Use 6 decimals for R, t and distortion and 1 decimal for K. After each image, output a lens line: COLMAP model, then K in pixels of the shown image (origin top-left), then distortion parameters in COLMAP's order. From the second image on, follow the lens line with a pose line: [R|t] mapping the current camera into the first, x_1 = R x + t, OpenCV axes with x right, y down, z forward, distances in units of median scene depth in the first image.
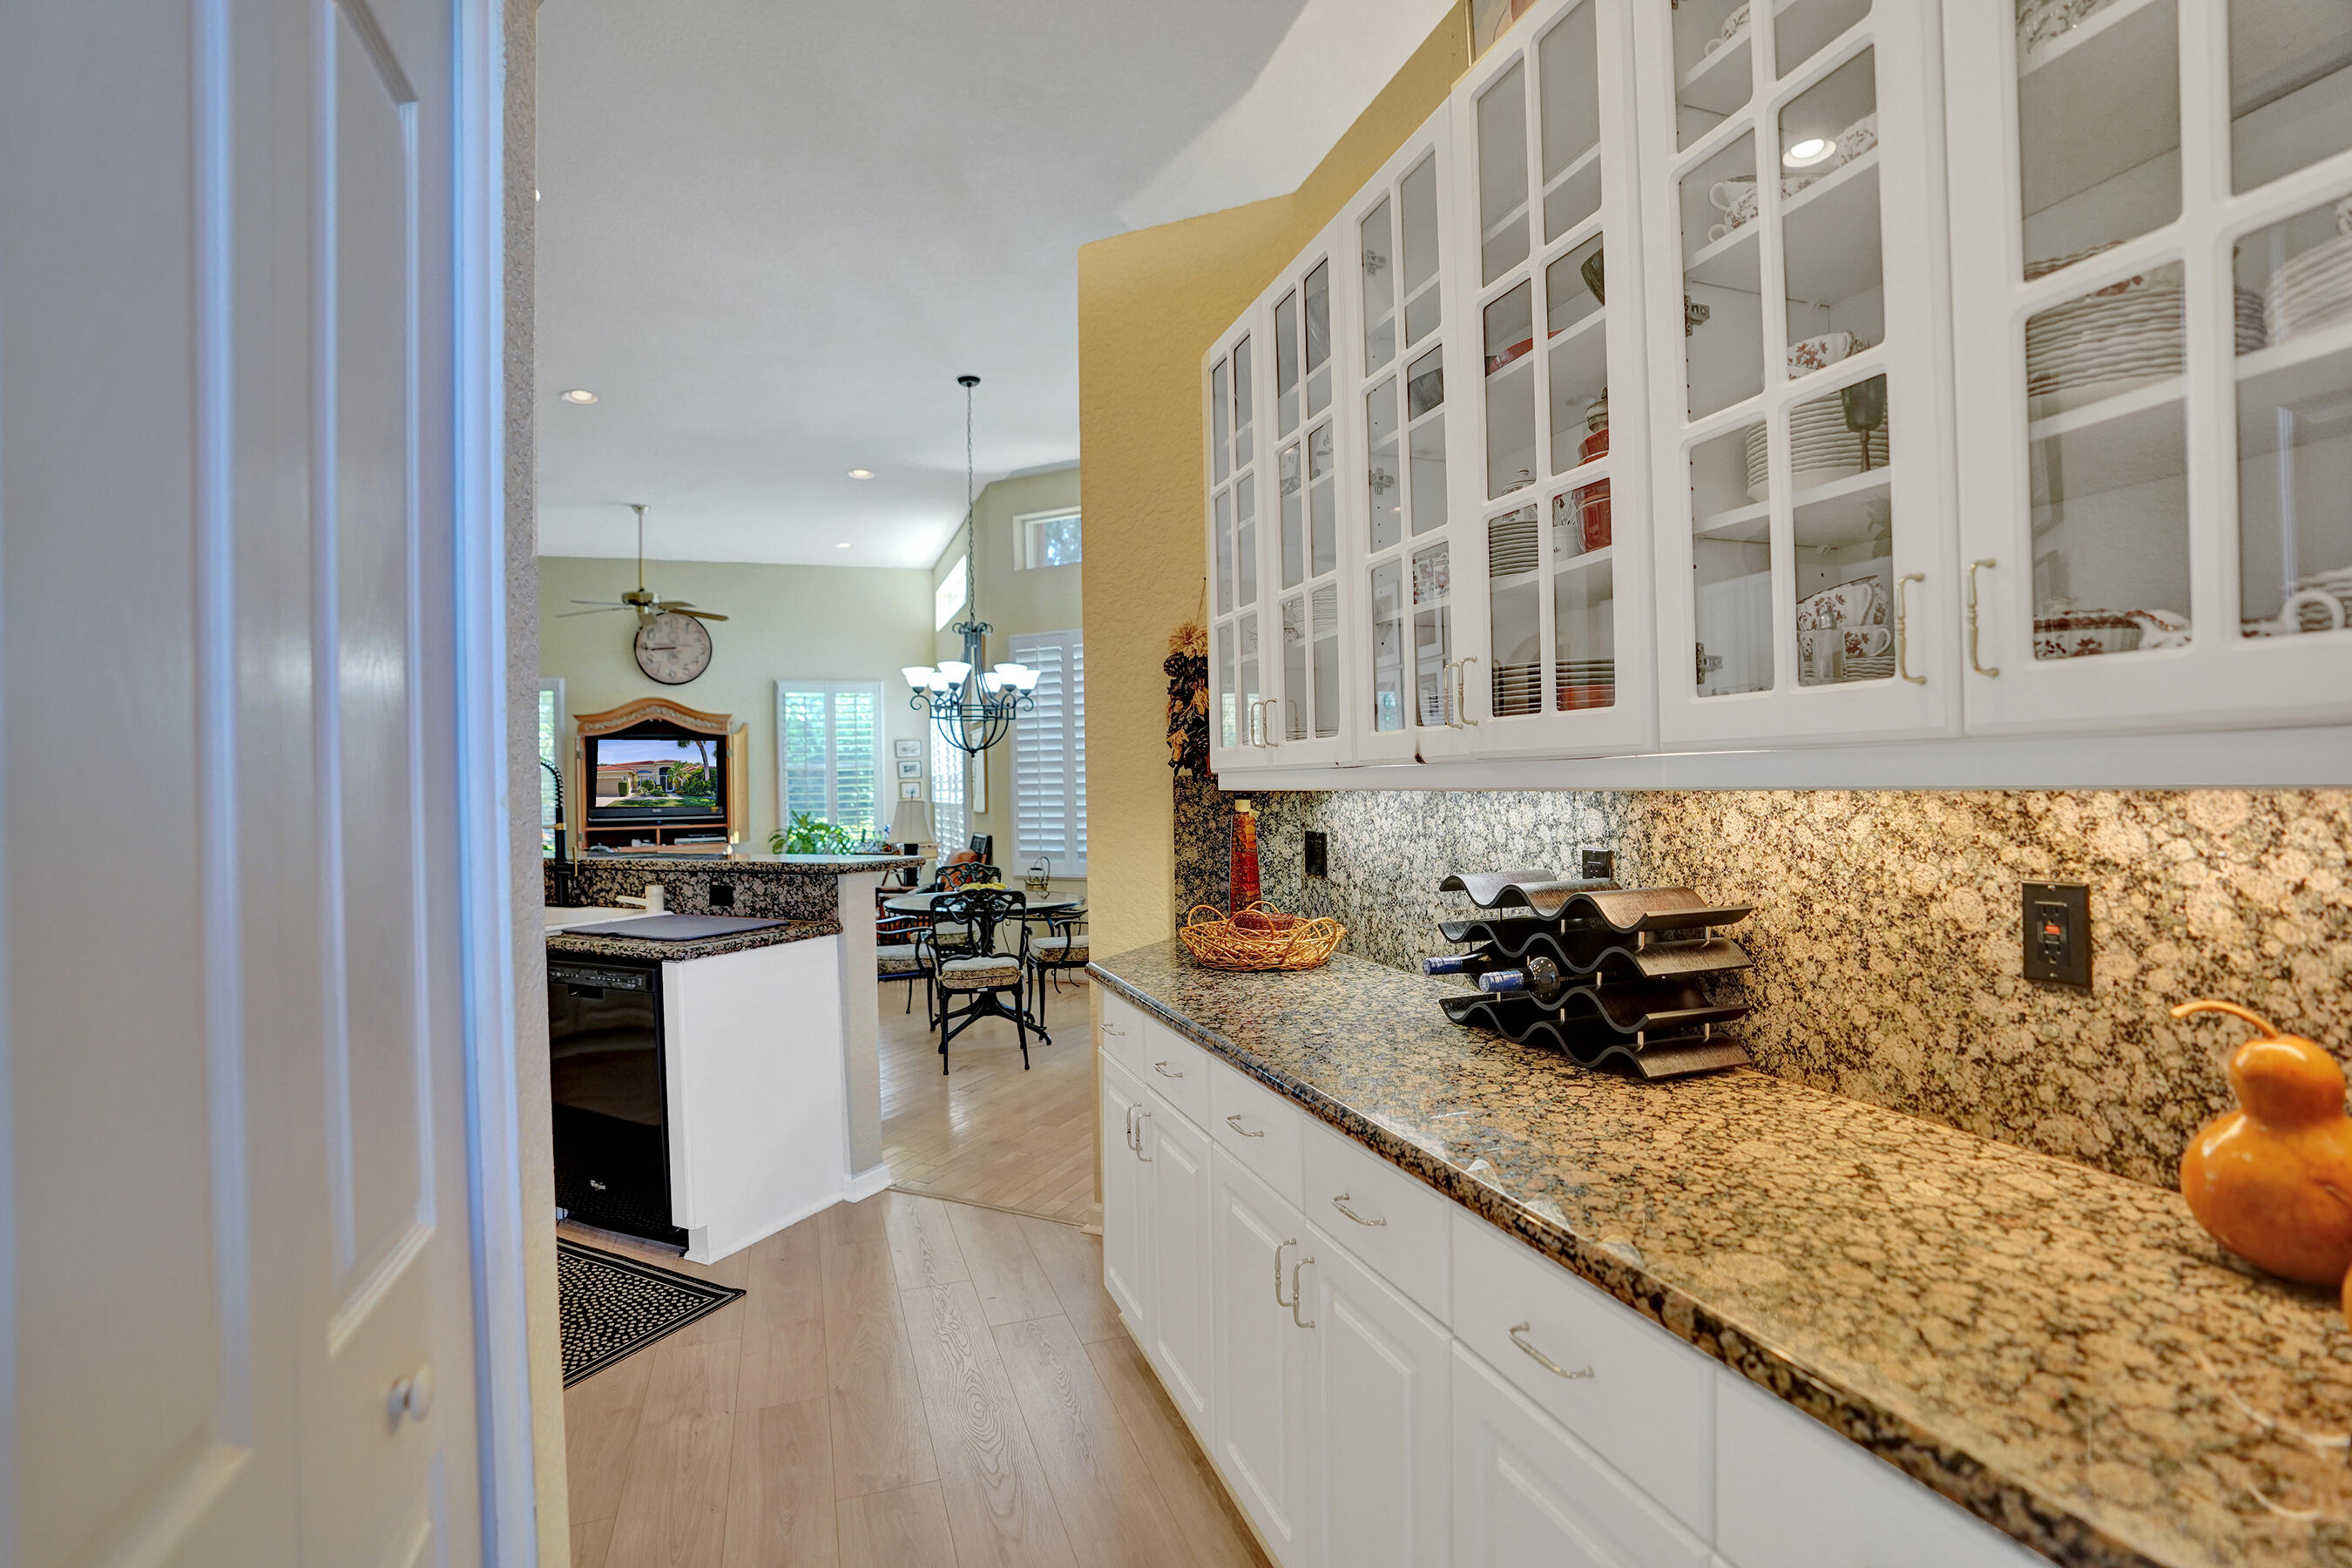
lens RADIAL K [[1093.4, 0, 1190.2], [0, 1093.4, 784.6], [0, 0, 1]] dist [-0.068325, 0.025711]
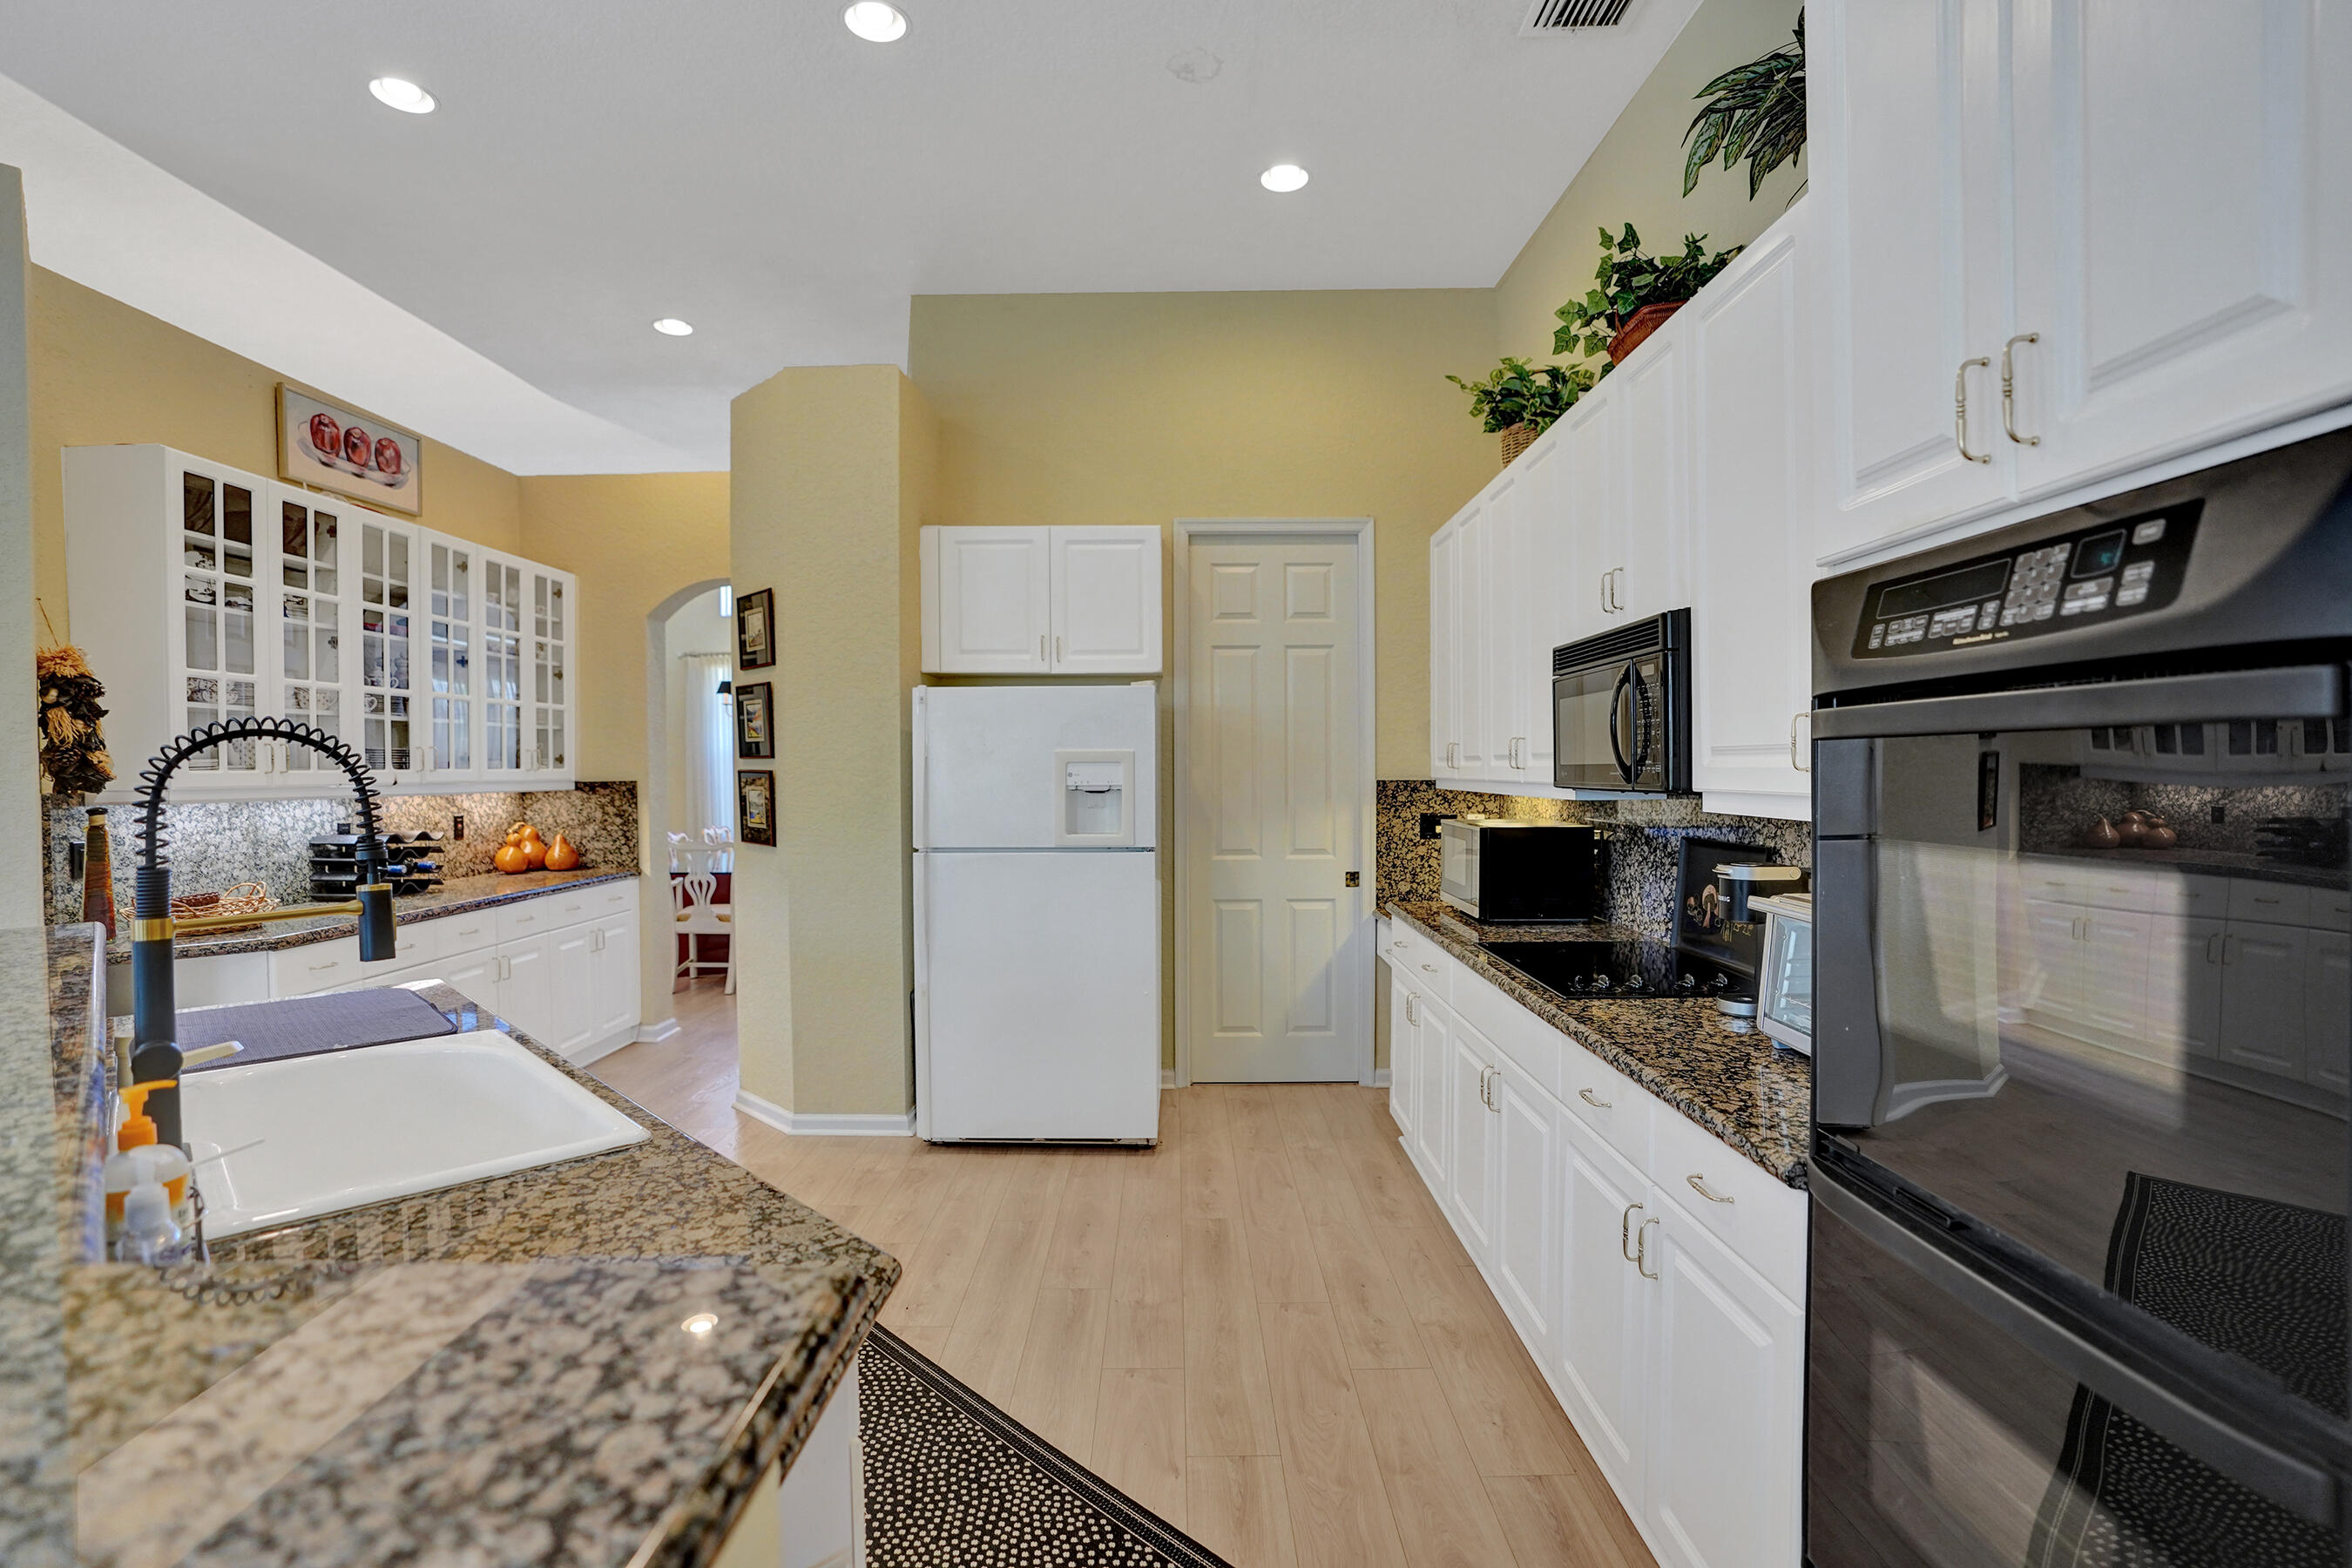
lens RADIAL K [[1121.0, 0, 1174.2], [0, 1121.0, 790.5], [0, 0, 1]] dist [-0.059529, 0.021928]
pose [[-0.940579, 0.021071, 0.338921, -1.540816], [0.027494, 0.999522, 0.014158, 0.003589], [-0.338460, 0.022635, -0.940708, 1.869488]]
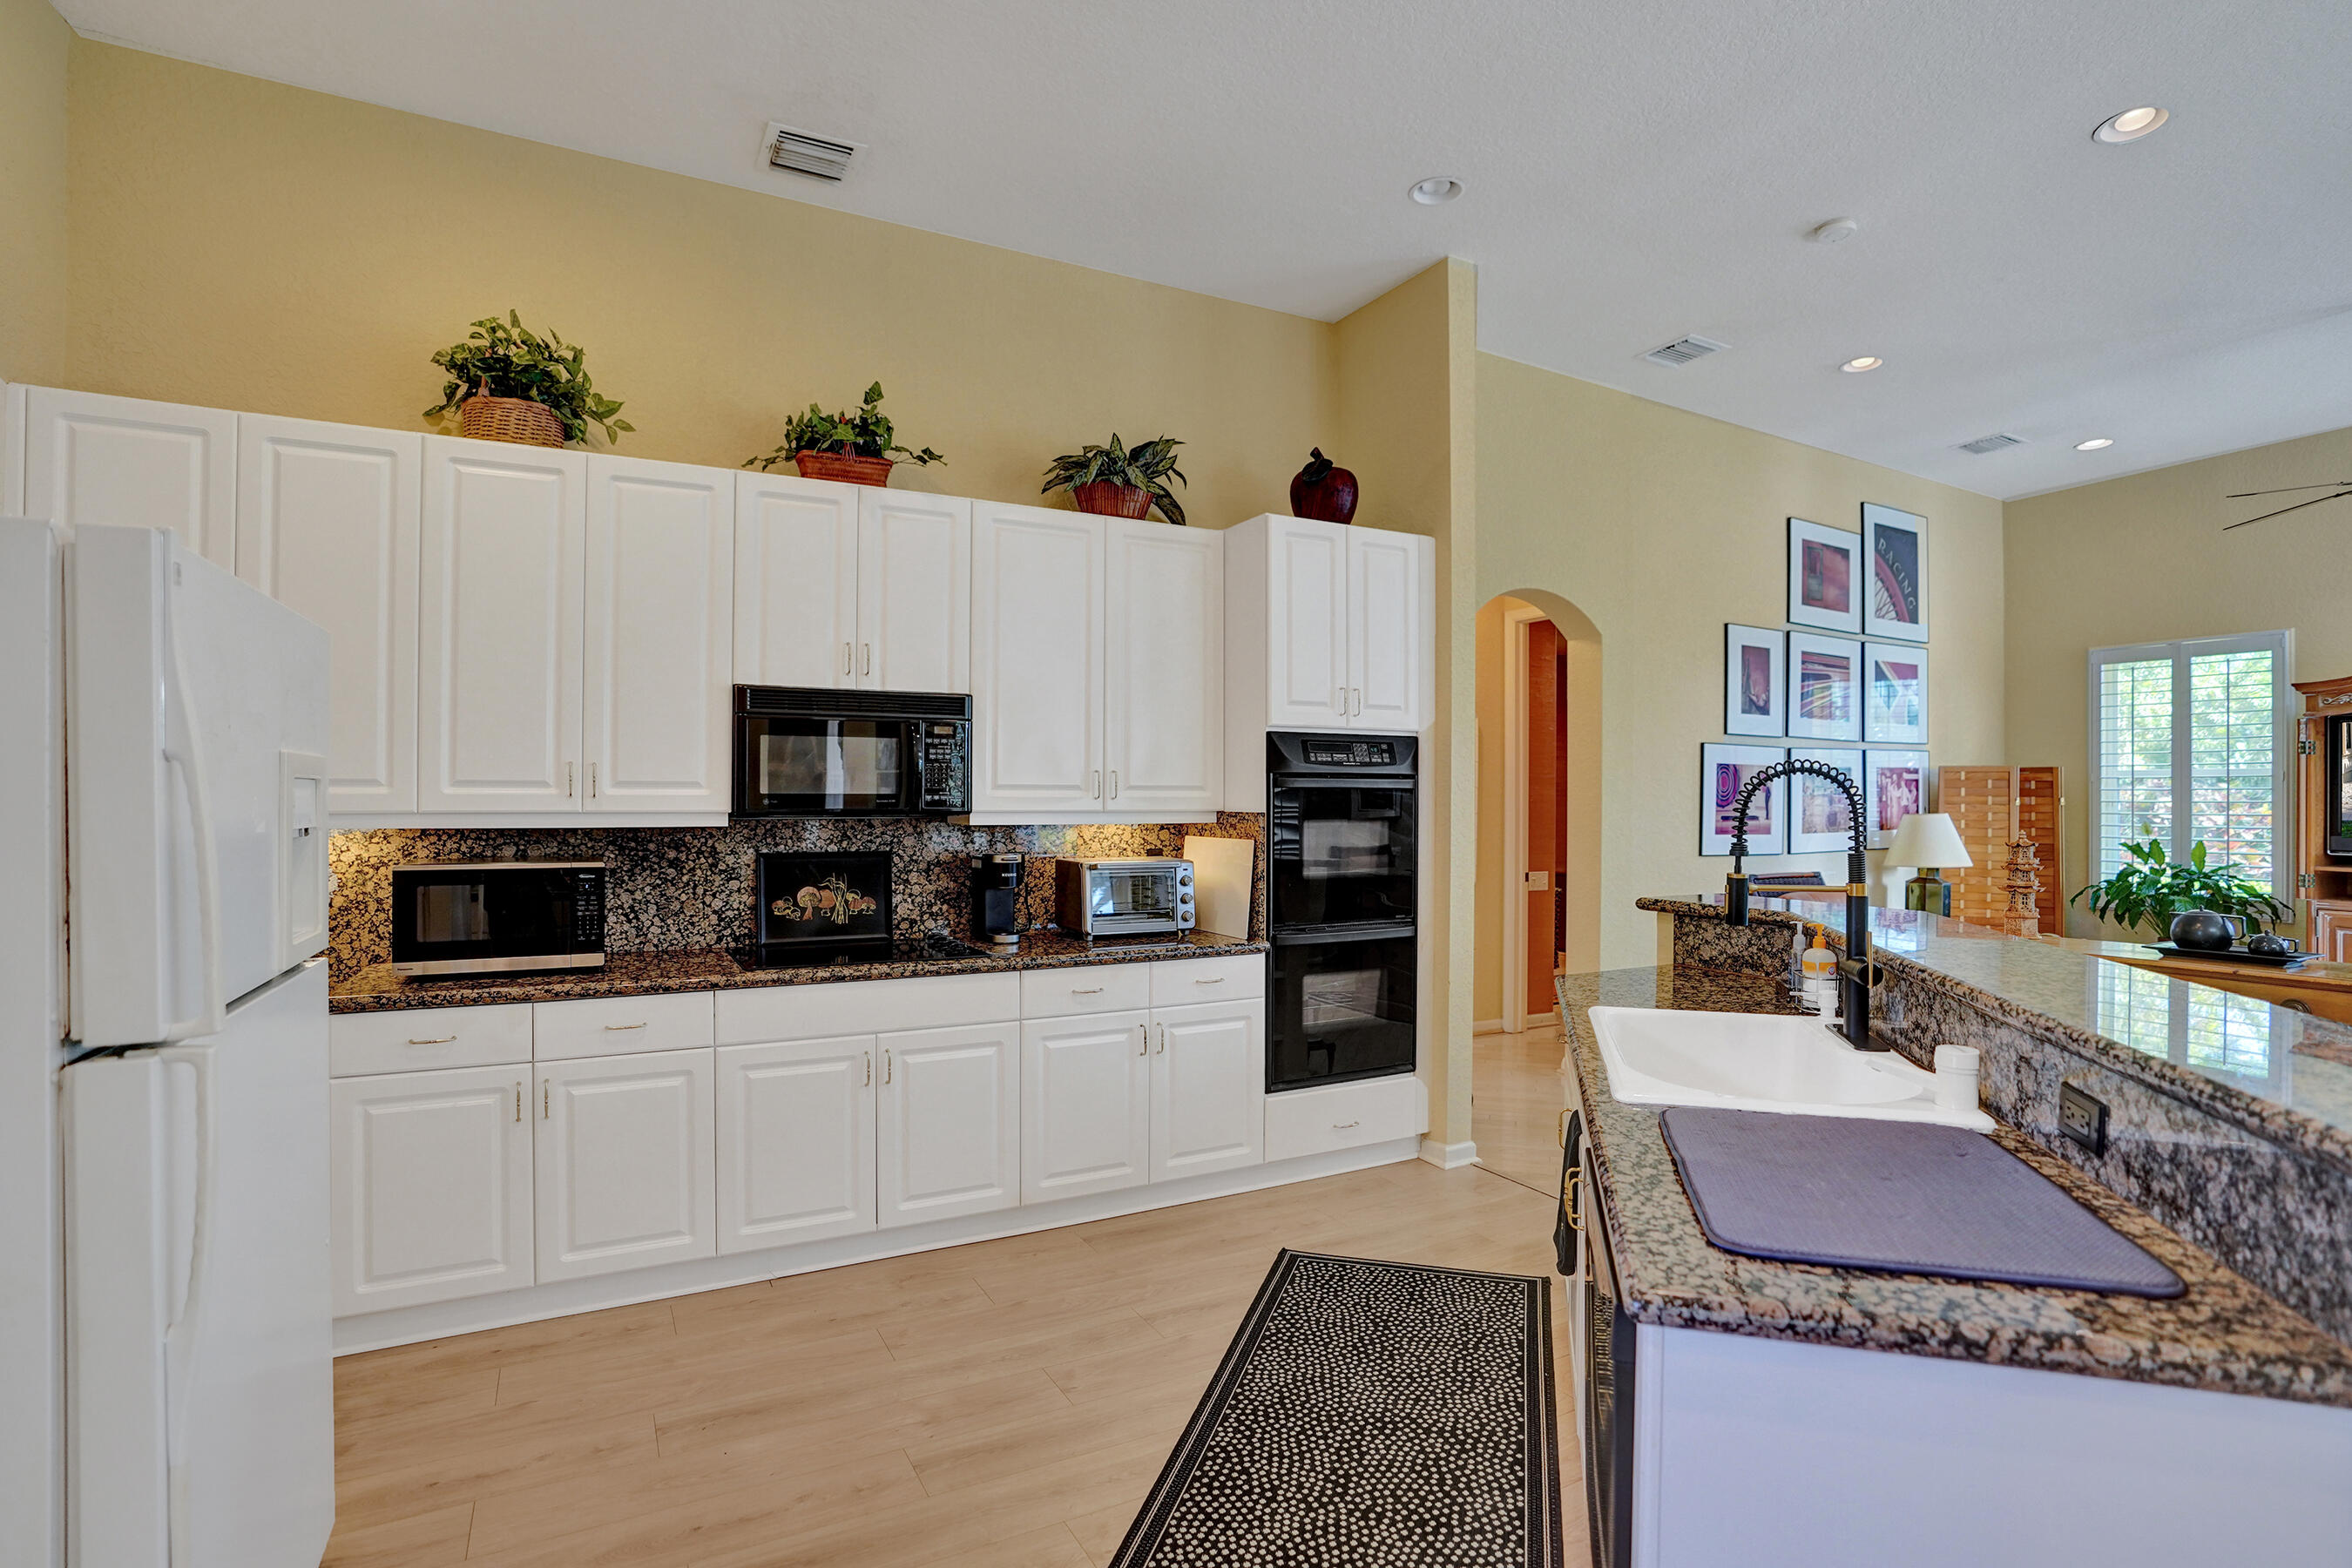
lens RADIAL K [[1121.0, 0, 1174.2], [0, 1121.0, 790.5], [0, 0, 1]] dist [-0.059529, 0.021928]
pose [[0.141771, 0.018081, -0.989734, -0.144499], [-0.008418, 0.999819, 0.017060, -0.026653], [0.989864, 0.005913, 0.141898, 0.902704]]
